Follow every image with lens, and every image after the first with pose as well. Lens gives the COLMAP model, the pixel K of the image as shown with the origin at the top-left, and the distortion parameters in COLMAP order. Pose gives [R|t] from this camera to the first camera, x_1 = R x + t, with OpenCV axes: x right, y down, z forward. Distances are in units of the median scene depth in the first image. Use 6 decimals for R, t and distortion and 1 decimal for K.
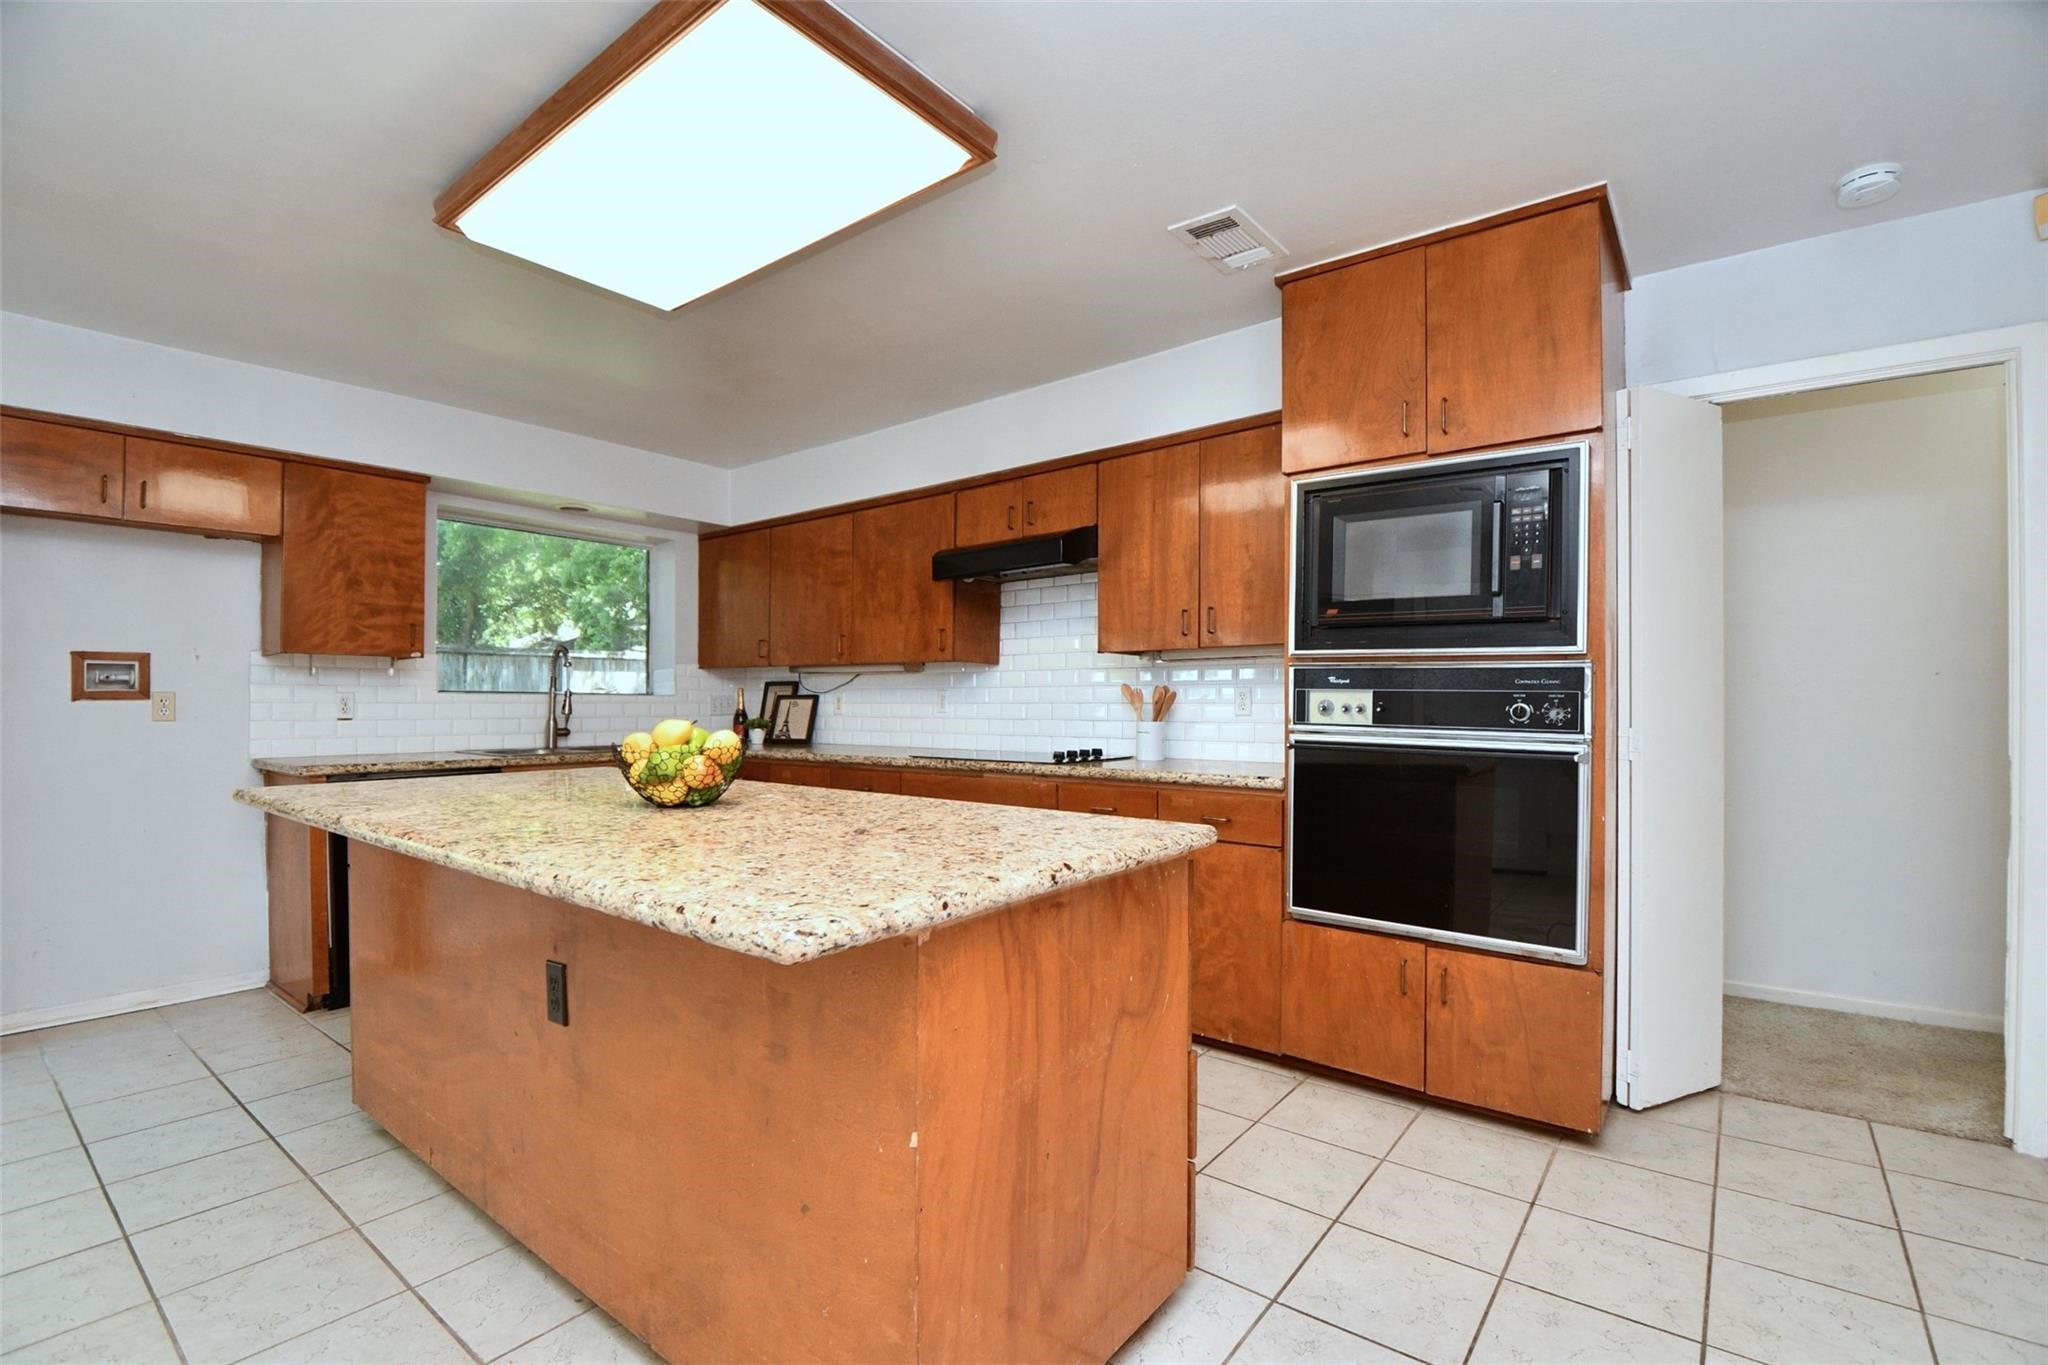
lens RADIAL K [[925.8, 0, 1025.7], [0, 925.8, 704.2], [0, 0, 1]] dist [0.022370, -0.026675]
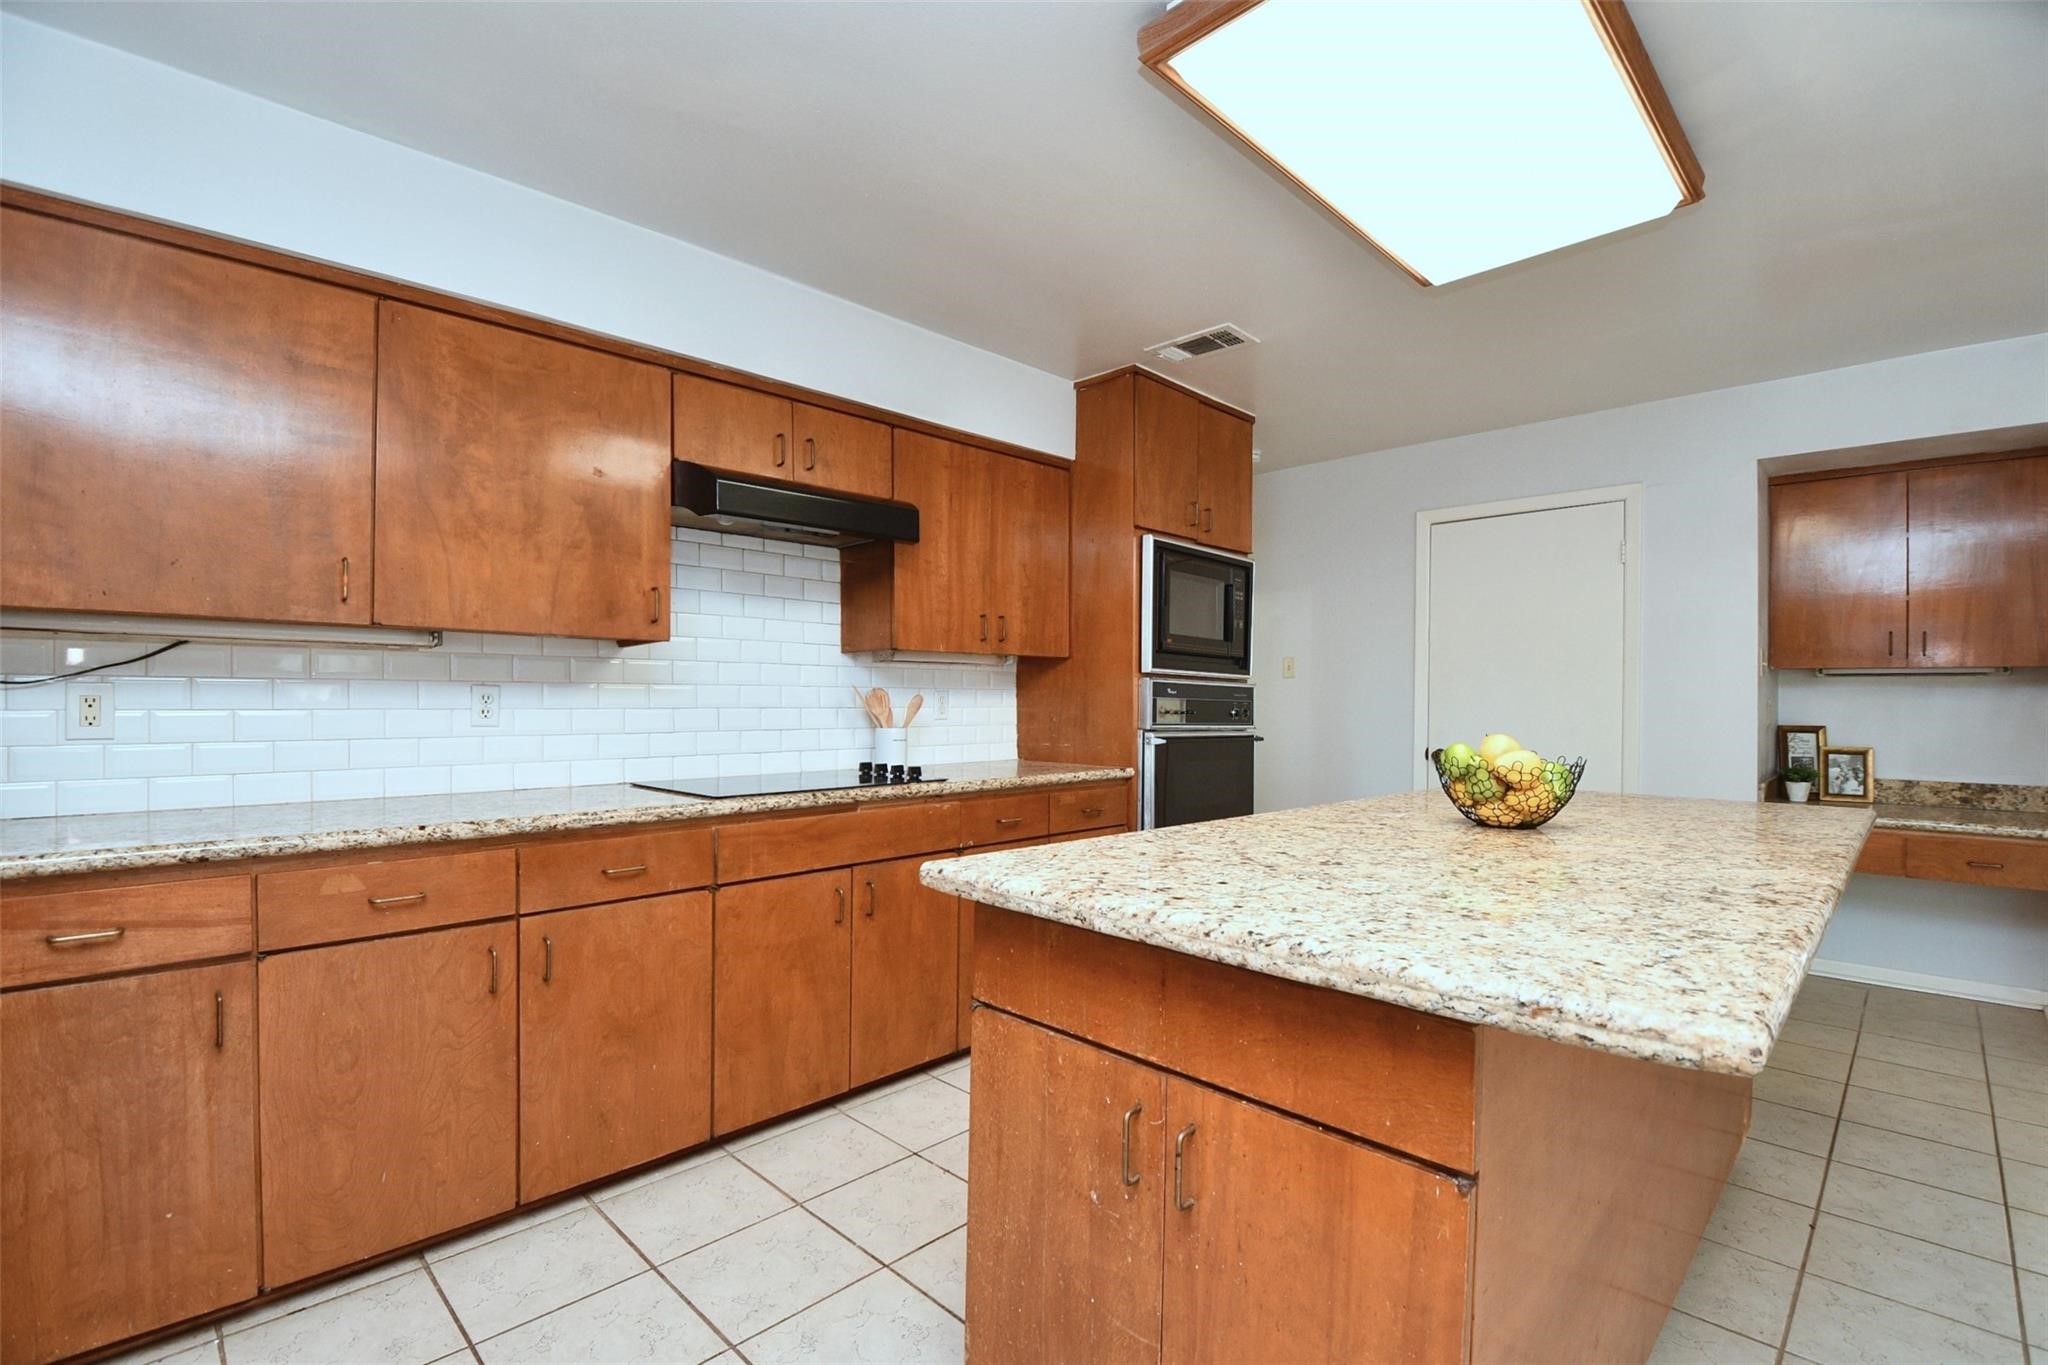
lens RADIAL K [[919.1, 0, 1038.4], [0, 919.1, 696.1], [0, 0, 1]] dist [0.029909, -0.025869]
pose [[0.109963, 0.001621, 0.993934, -0.744066], [-0.007065, 0.999975, -0.000849, -0.012476], [-0.993911, -0.006929, 0.109972, 0.762071]]
